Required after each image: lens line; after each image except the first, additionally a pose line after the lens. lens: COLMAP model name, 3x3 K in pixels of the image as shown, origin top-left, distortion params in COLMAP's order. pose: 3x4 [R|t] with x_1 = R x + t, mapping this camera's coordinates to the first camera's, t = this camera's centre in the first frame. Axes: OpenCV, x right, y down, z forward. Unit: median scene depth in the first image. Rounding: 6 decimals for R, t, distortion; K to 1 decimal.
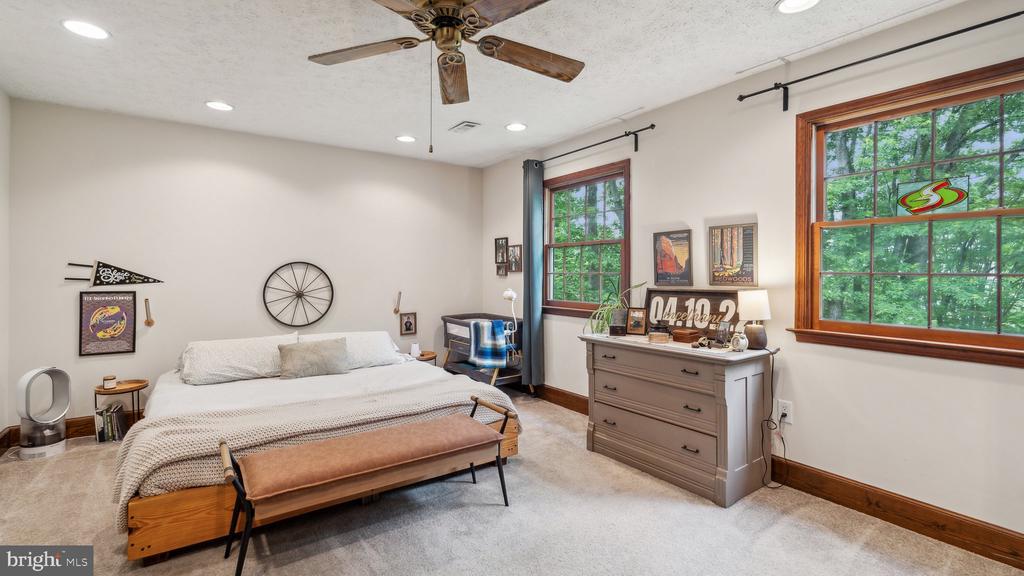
lens RADIAL K [[459.6, 0, 511.9], [0, 459.6, 269.9], [0, 0, 1]] dist [-0.006548, 0.001274]
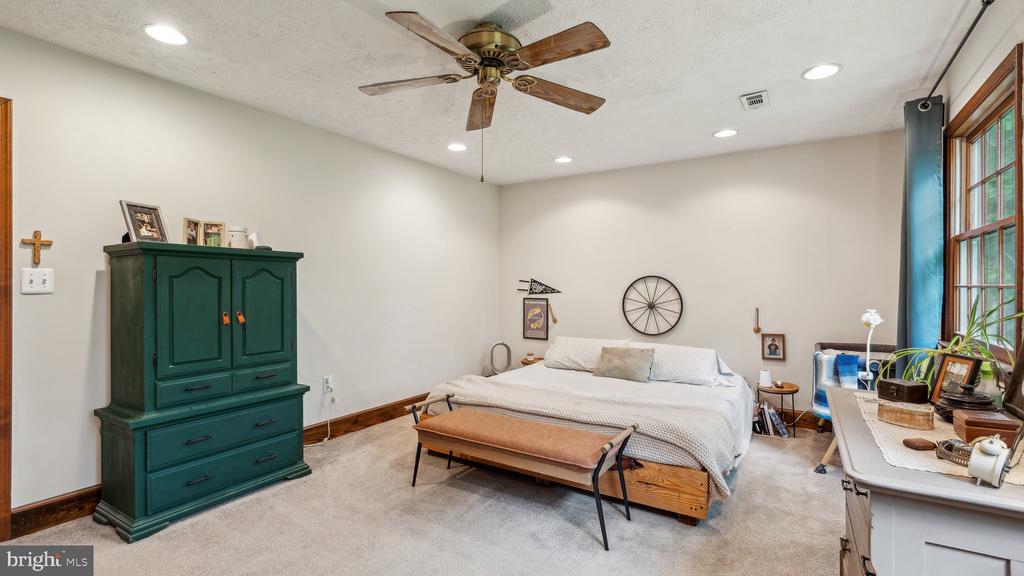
lens RADIAL K [[459.6, 0, 514.1], [0, 459.6, 285.6], [0, 0, 1]] dist [-0.006548, 0.001274]
pose [[0.378097, -0.001317, -0.925765, 0.523116], [0.006431, 0.999979, 0.001204, 0.003042], [0.925744, -0.006408, 0.378097, 0.357650]]
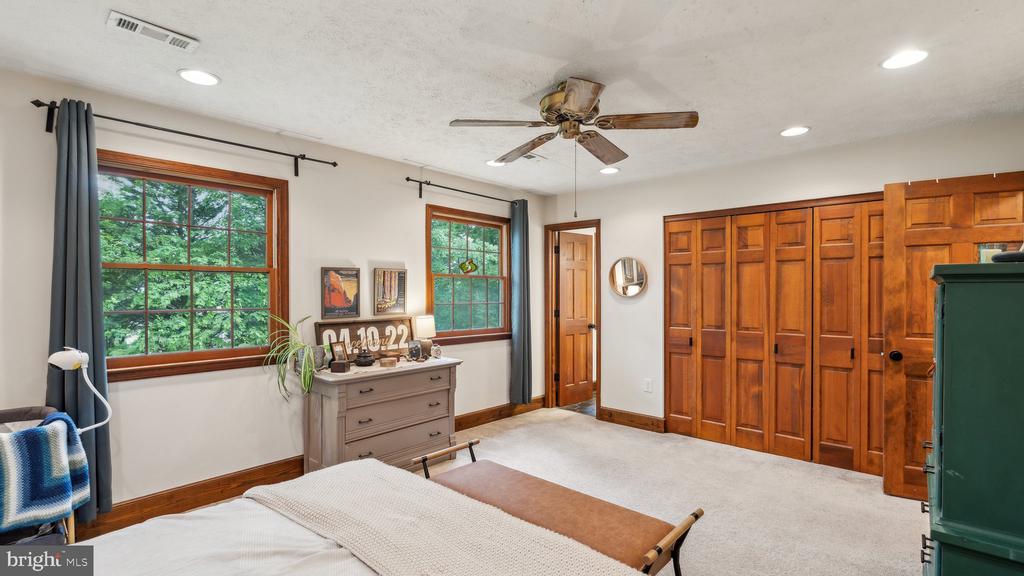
lens RADIAL K [[459.6, 0, 509.8], [0, 459.6, 295.9], [0, 0, 1]] dist [-0.006548, 0.001274]
pose [[-0.205185, -0.010833, 0.978663, -0.792041], [-0.008354, 0.999922, 0.009317, -0.031264], [-0.978687, -0.006264, -0.205260, 0.836410]]
